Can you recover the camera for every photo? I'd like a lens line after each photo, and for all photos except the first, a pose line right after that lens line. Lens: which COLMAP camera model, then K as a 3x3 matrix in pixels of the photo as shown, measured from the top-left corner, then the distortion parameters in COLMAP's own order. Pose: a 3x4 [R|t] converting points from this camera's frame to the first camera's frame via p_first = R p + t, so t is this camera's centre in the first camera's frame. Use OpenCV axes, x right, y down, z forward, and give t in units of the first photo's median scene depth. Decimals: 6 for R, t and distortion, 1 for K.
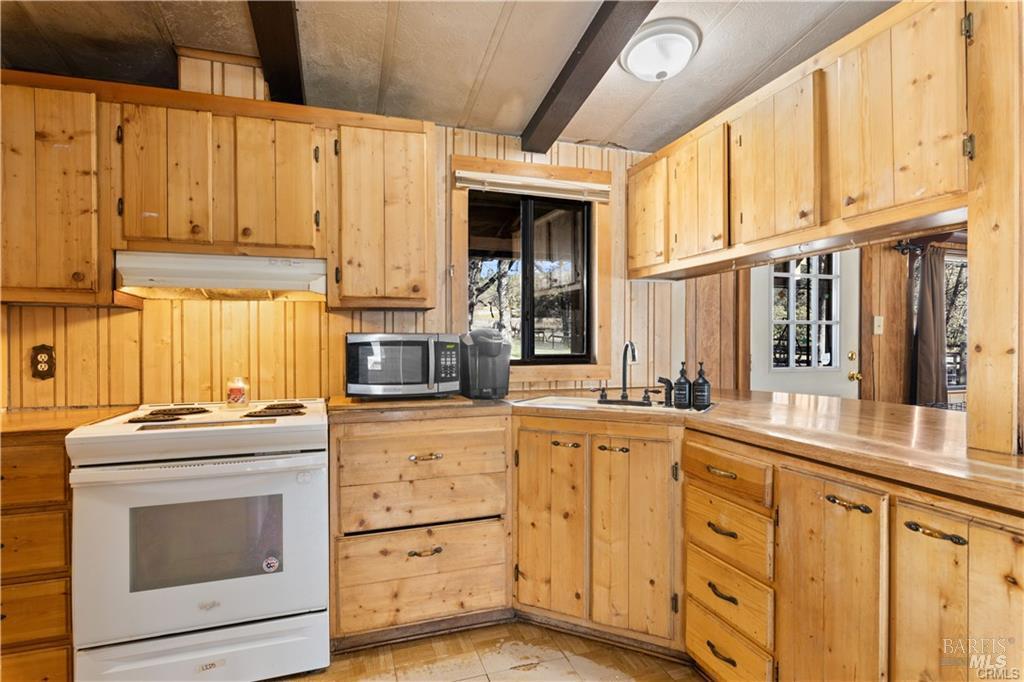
lens RADIAL K [[529.1, 0, 512.0], [0, 529.1, 341.0], [0, 0, 1]] dist [-0.002253, -0.001024]
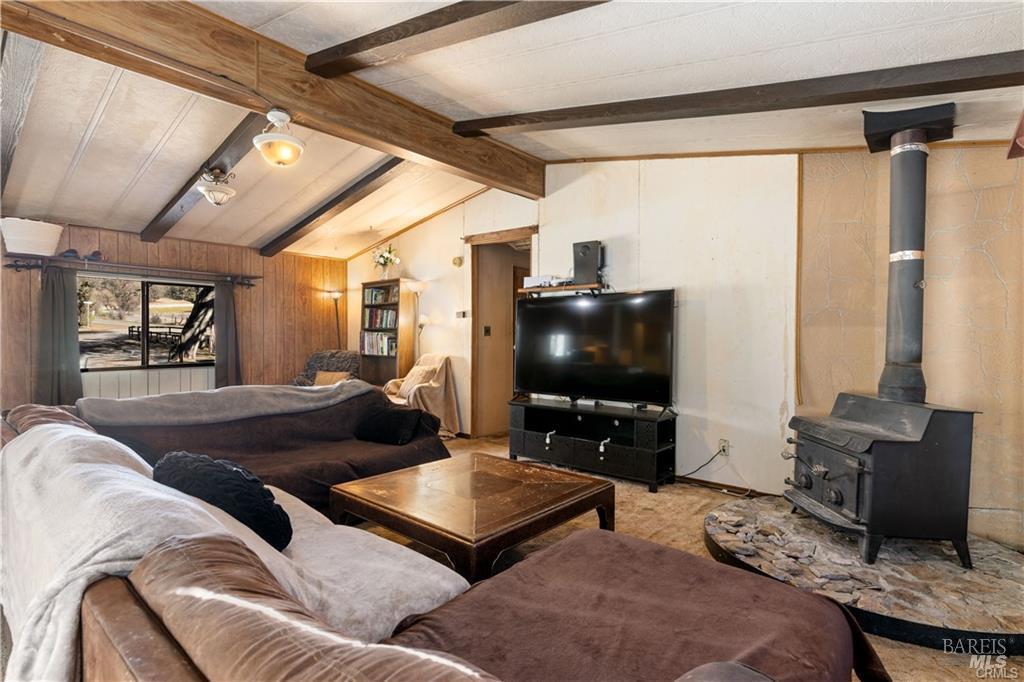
lens RADIAL K [[495.3, 0, 515.5], [0, 495.3, 342.4], [0, 0, 1]] dist [0.000504, -0.000023]
pose [[0.853184, -0.004188, 0.521593, 1.796405], [0.002221, 0.999988, 0.004395, 0.023681], [-0.521605, -0.002592, 0.853183, -1.158608]]
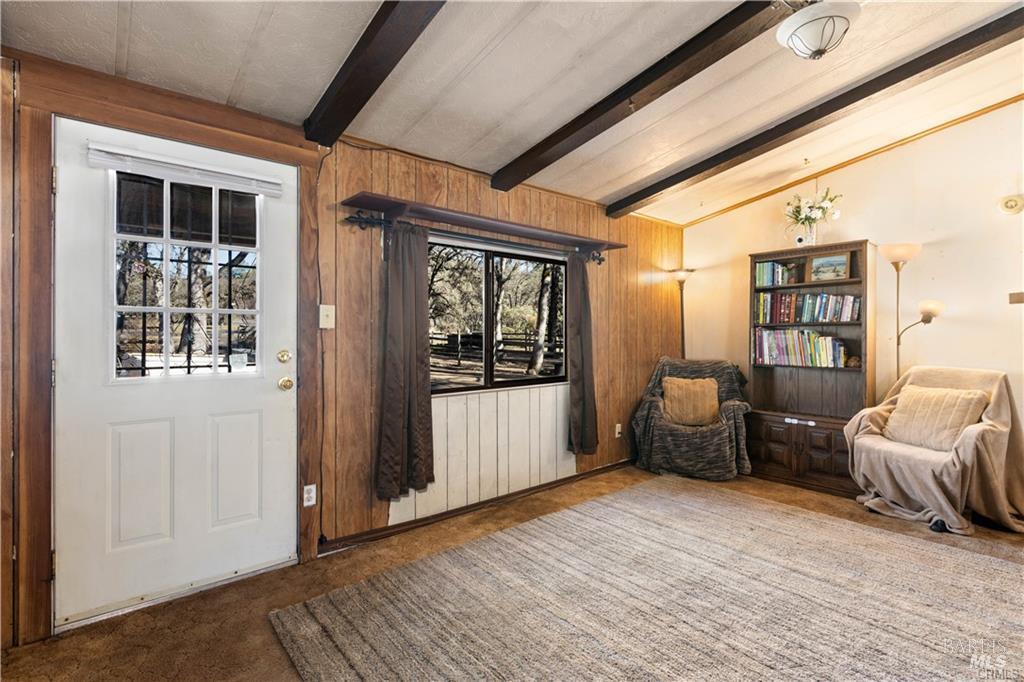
lens RADIAL K [[481.1, 0, 514.2], [0, 481.1, 333.7], [0, 0, 1]] dist [-0.000498, -0.000332]
pose [[0.927241, 0.000214, 0.374466, 1.049960], [0.003159, 0.999960, -0.008394, 0.002690], [-0.374452, 0.008966, 0.927203, 0.366235]]
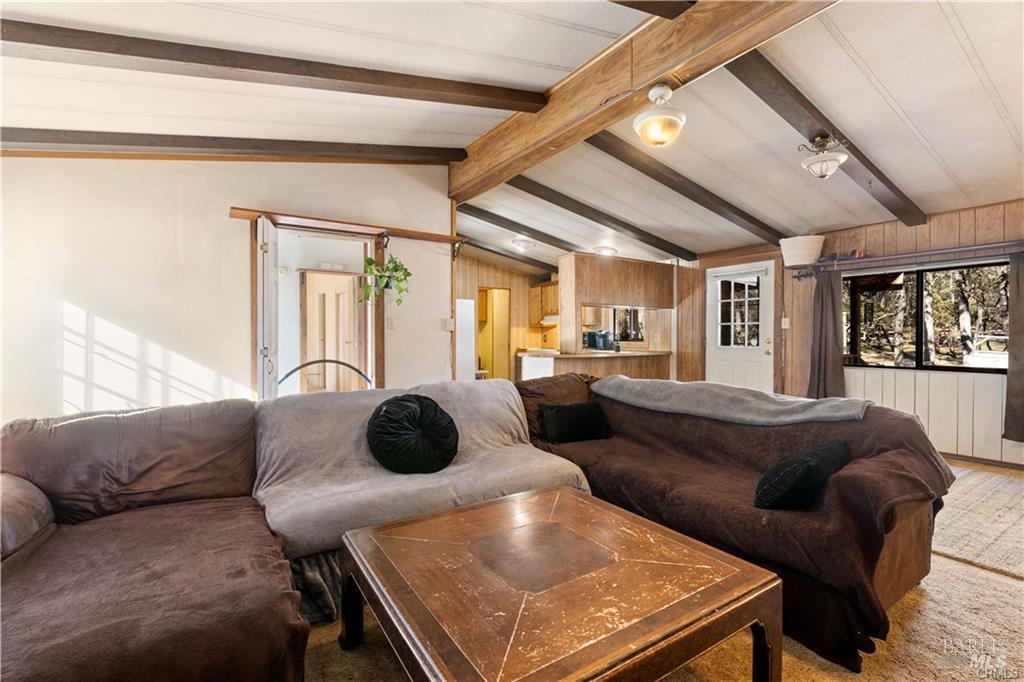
lens RADIAL K [[457.0, 0, 512.0], [0, 457.0, 341.0], [0, 0, 1]] dist [0.000508, 0.000003]
pose [[0.267140, 0.007407, -0.963629, 2.905318], [-0.006218, 0.999963, 0.005962, 0.036553], [0.963638, 0.004399, 0.267176, -0.394306]]
